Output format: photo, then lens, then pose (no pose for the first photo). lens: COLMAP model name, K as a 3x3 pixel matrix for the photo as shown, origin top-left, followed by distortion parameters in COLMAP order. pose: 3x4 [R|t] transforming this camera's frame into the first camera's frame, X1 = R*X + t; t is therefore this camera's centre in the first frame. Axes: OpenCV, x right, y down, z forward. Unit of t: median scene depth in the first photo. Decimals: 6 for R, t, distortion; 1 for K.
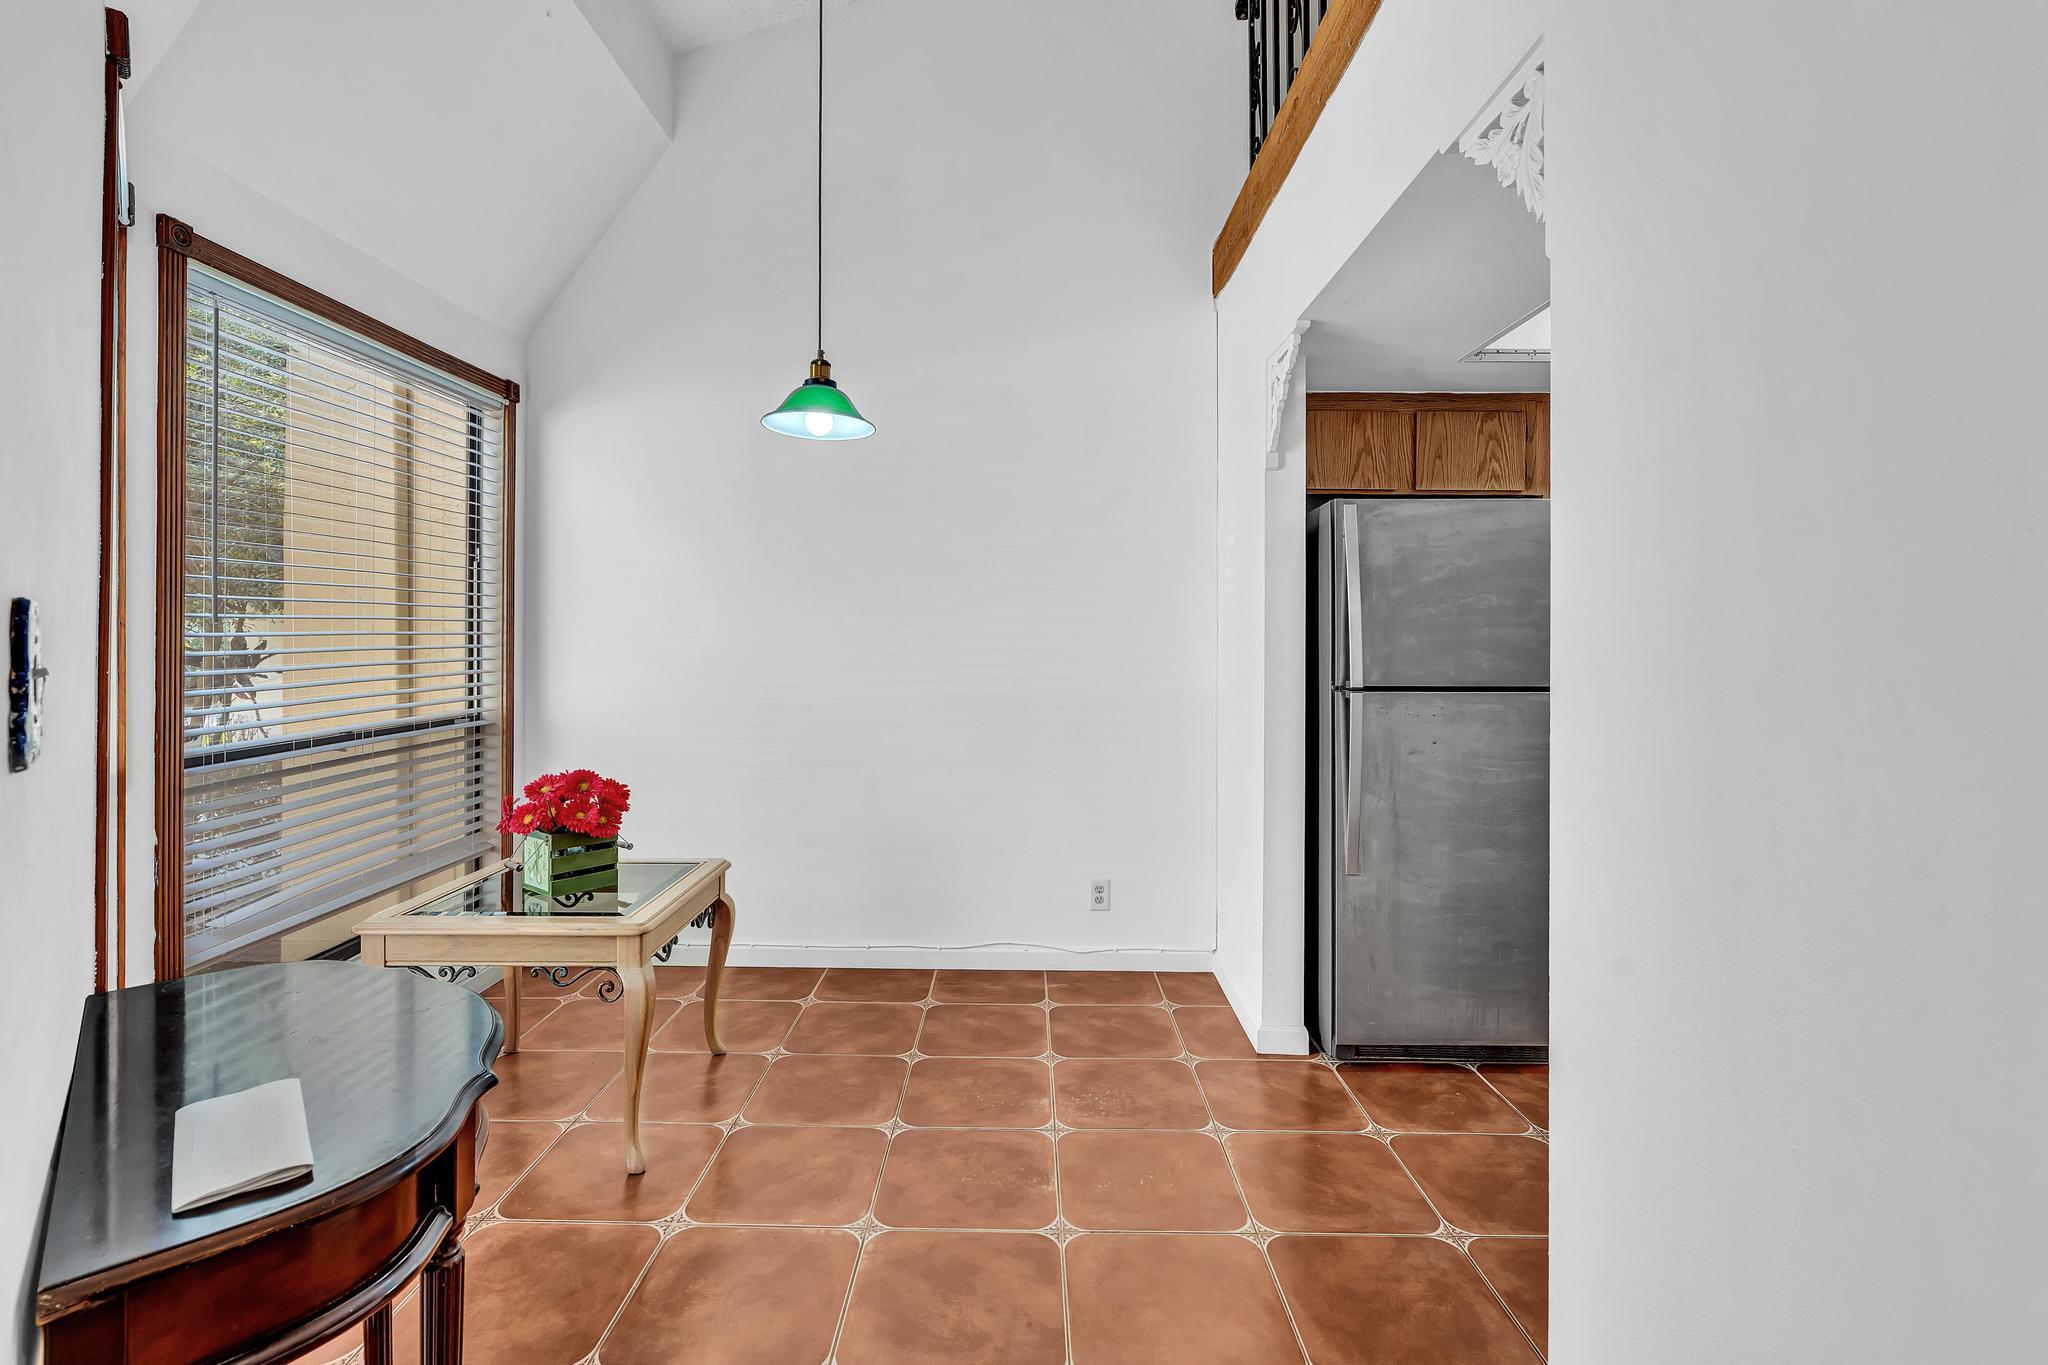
lens RADIAL K [[942.8, 0, 1022.7], [0, 942.8, 645.2], [0, 0, 1]] dist [-0.003039, 0.000383]
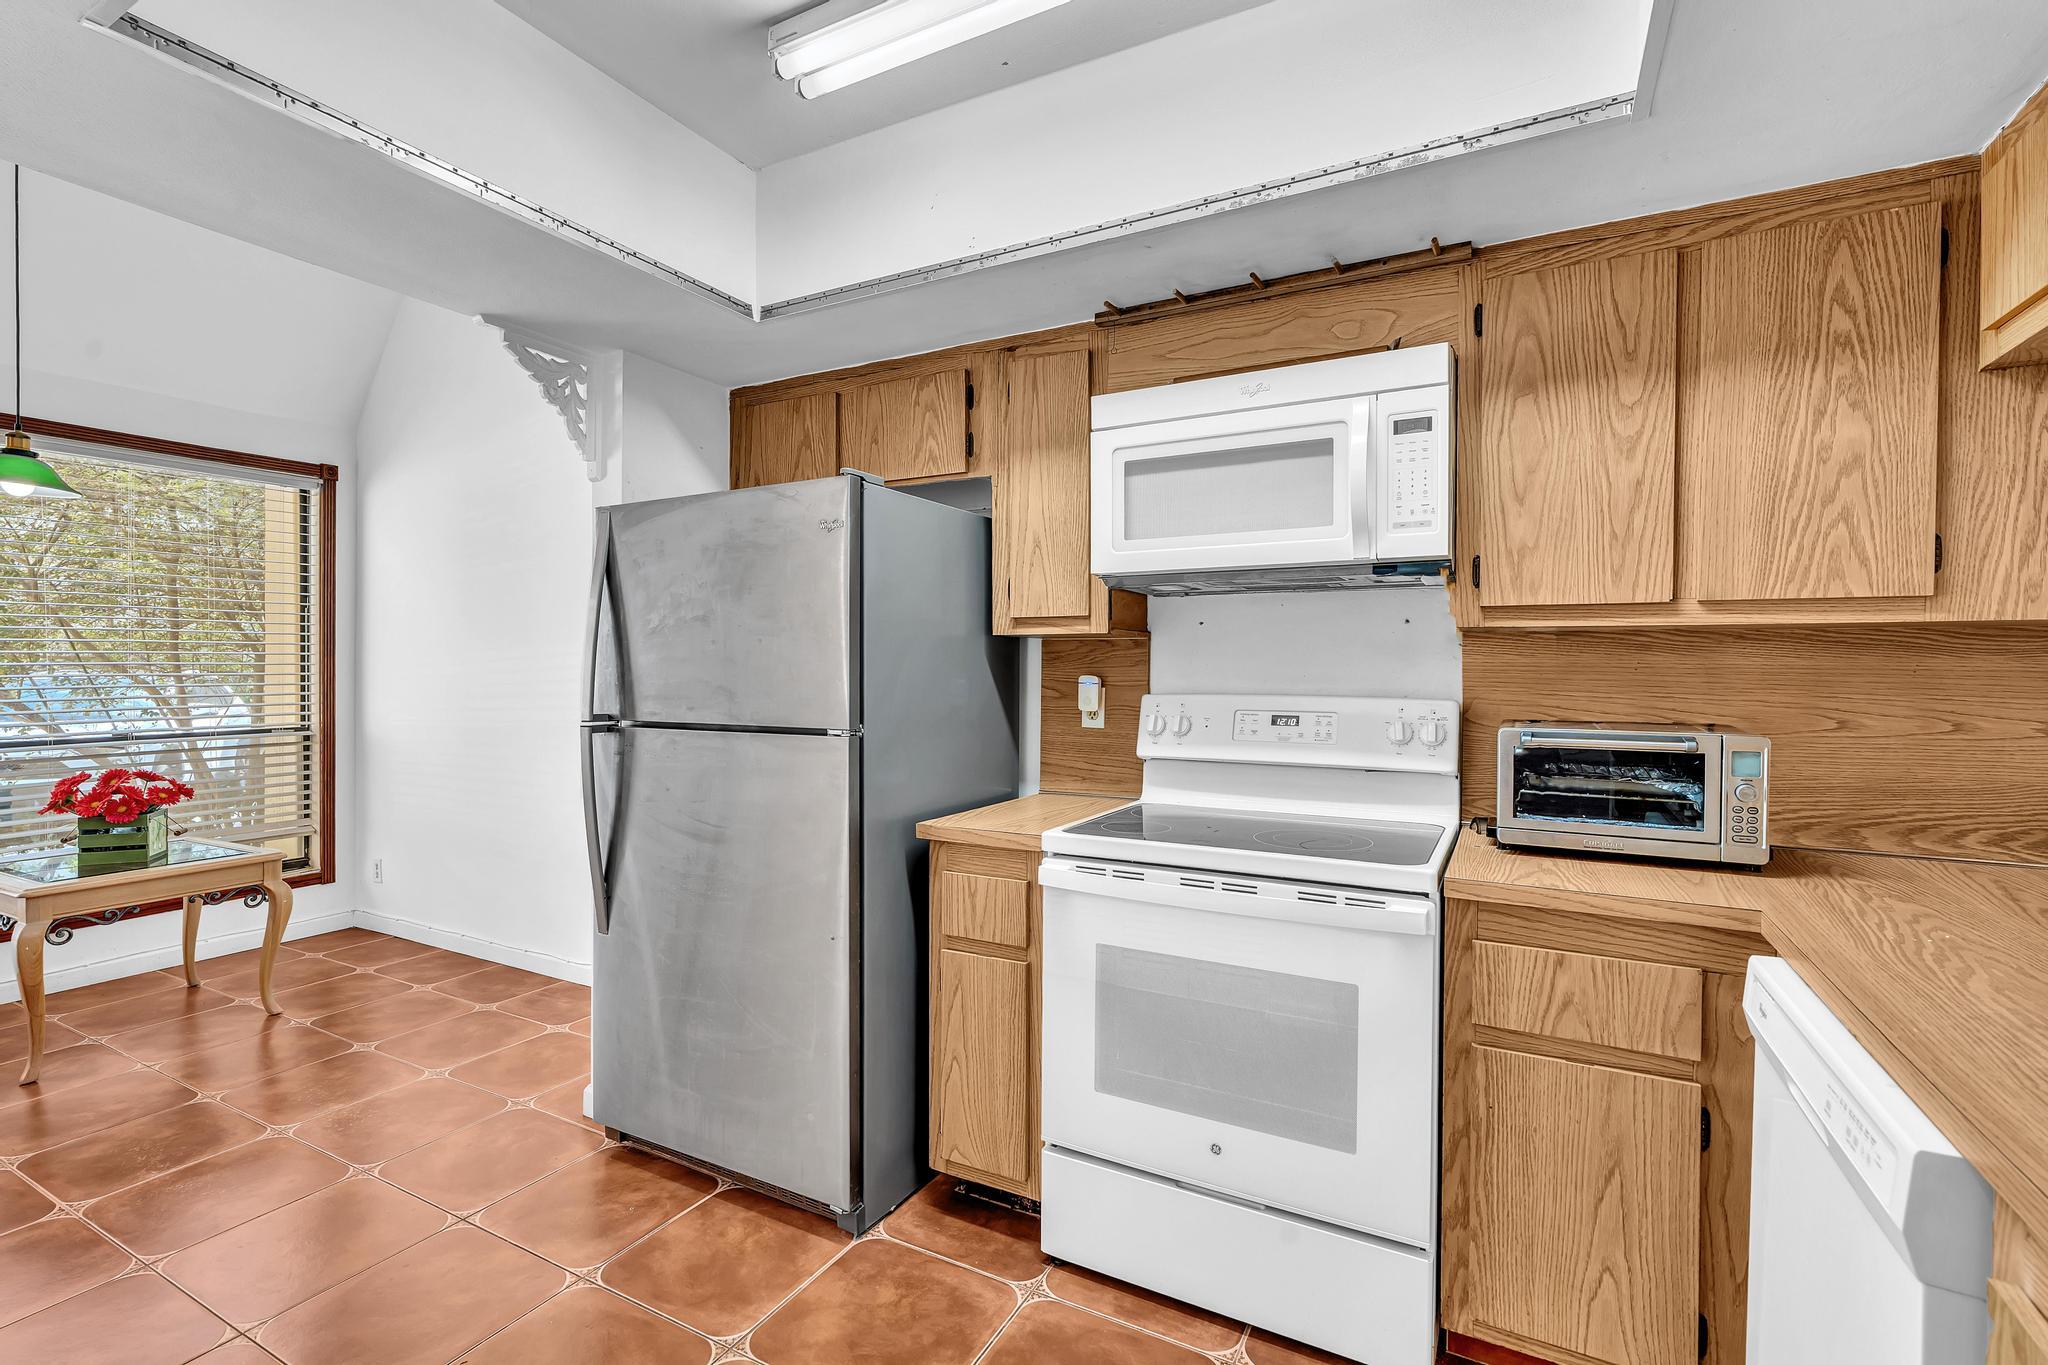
lens RADIAL K [[942.8, 0, 1024.7], [0, 942.8, 669.2], [0, 0, 1]] dist [-0.003039, 0.000383]
pose [[0.881757, -0.001848, -0.471699, 0.940092], [0.000374, 0.999995, -0.003220, -0.000061], [0.471703, 0.002662, 0.881754, 0.343638]]
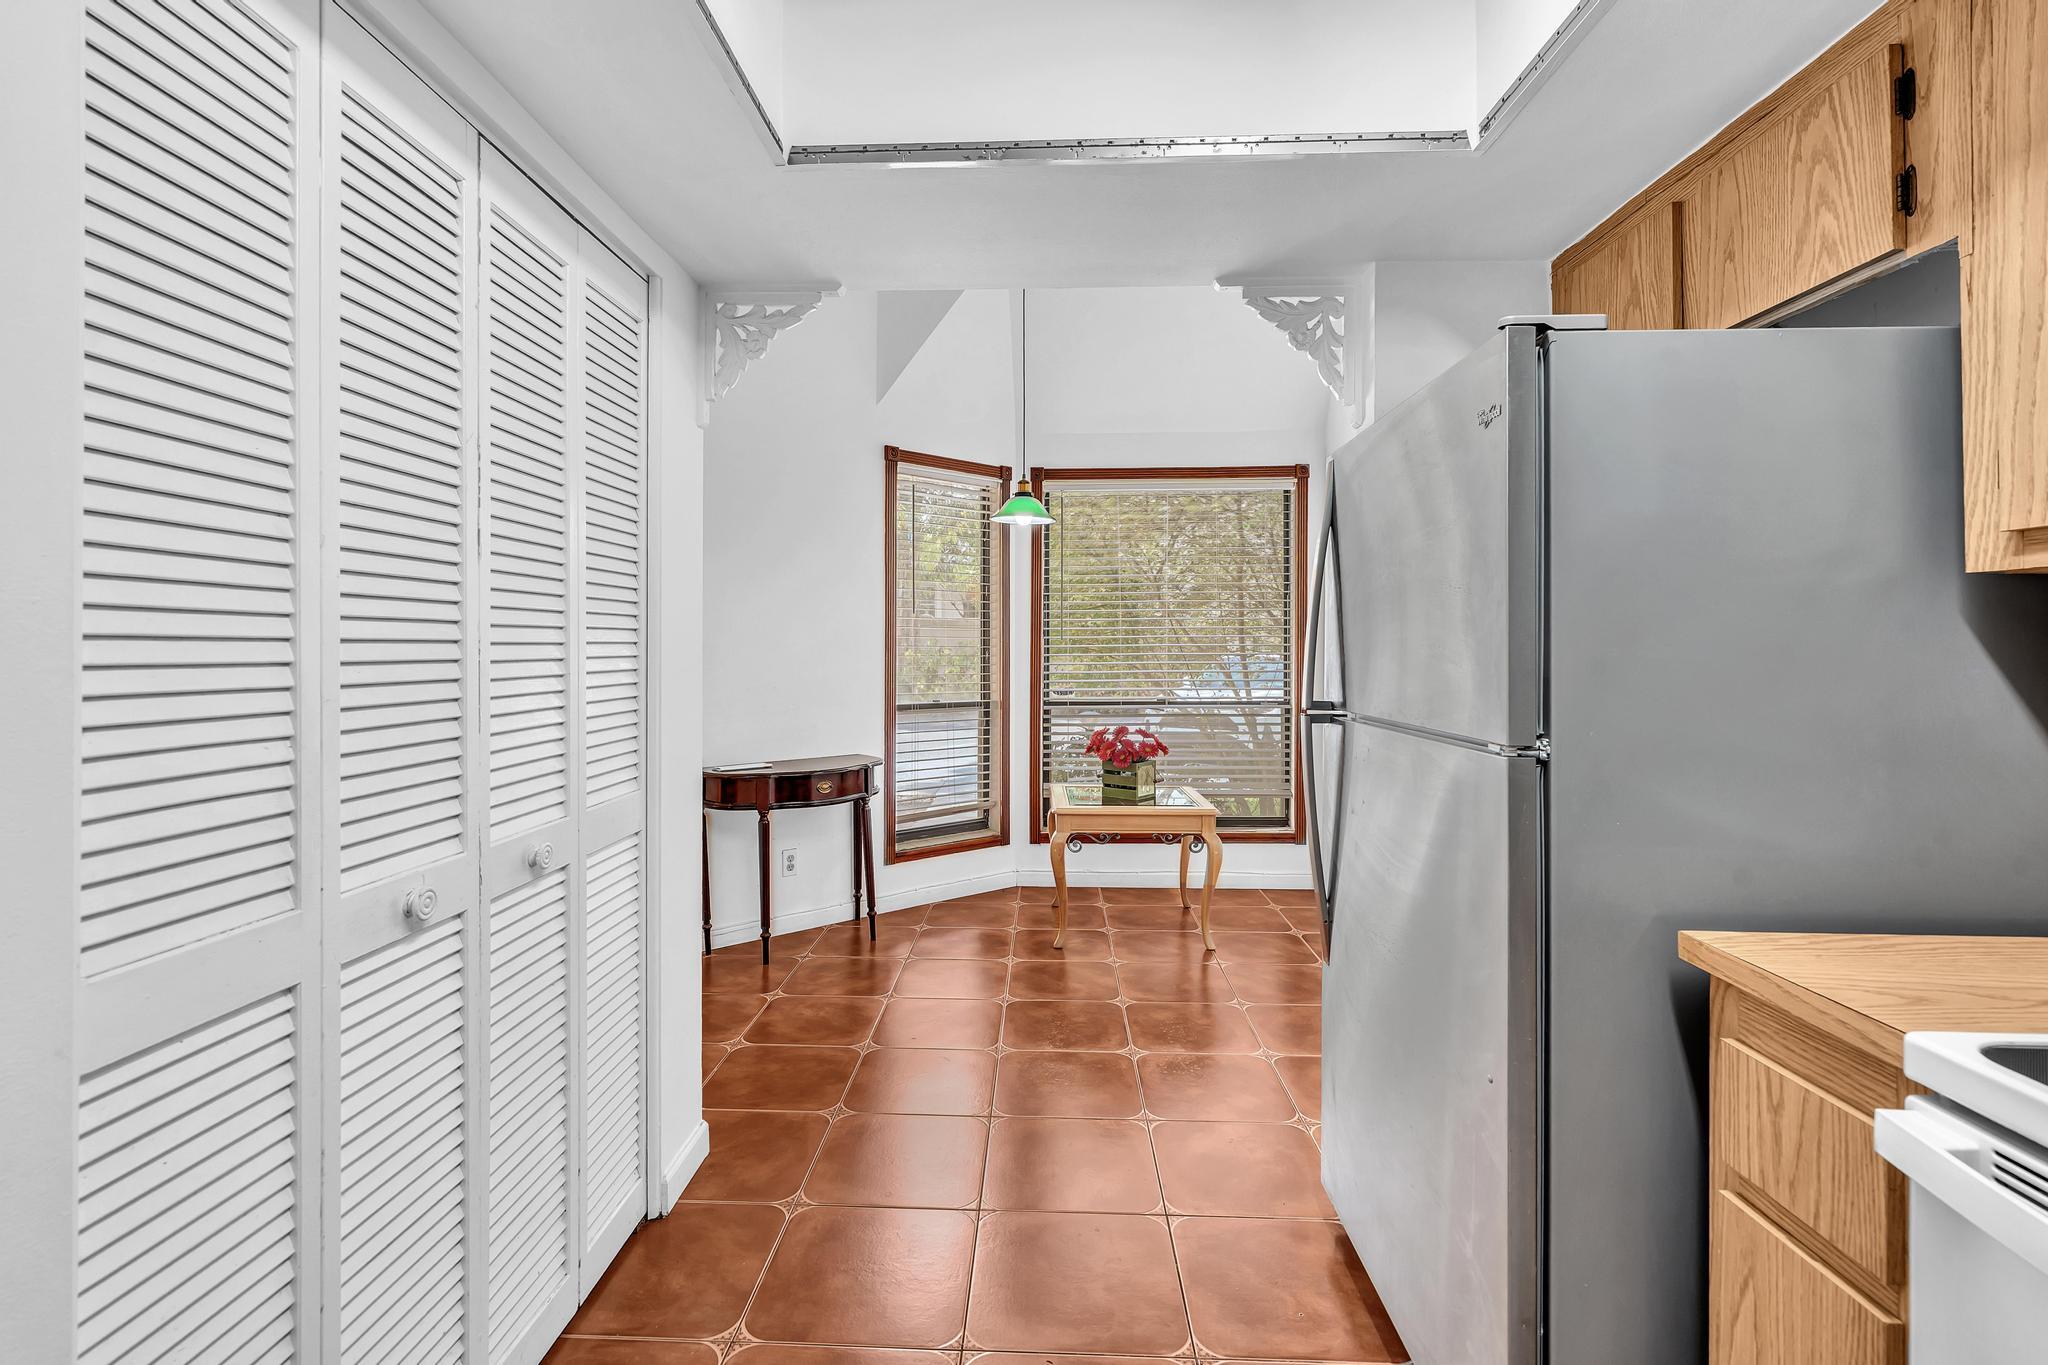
lens RADIAL K [[942.8, 0, 999.7], [0, 942.8, 641.2], [0, 0, 1]] dist [-0.003039, 0.000383]
pose [[-0.044165, -0.011905, -0.998953, 0.930331], [-0.002911, 0.999926, -0.011788, 0.001020], [0.999020, 0.002387, -0.044196, 0.653851]]
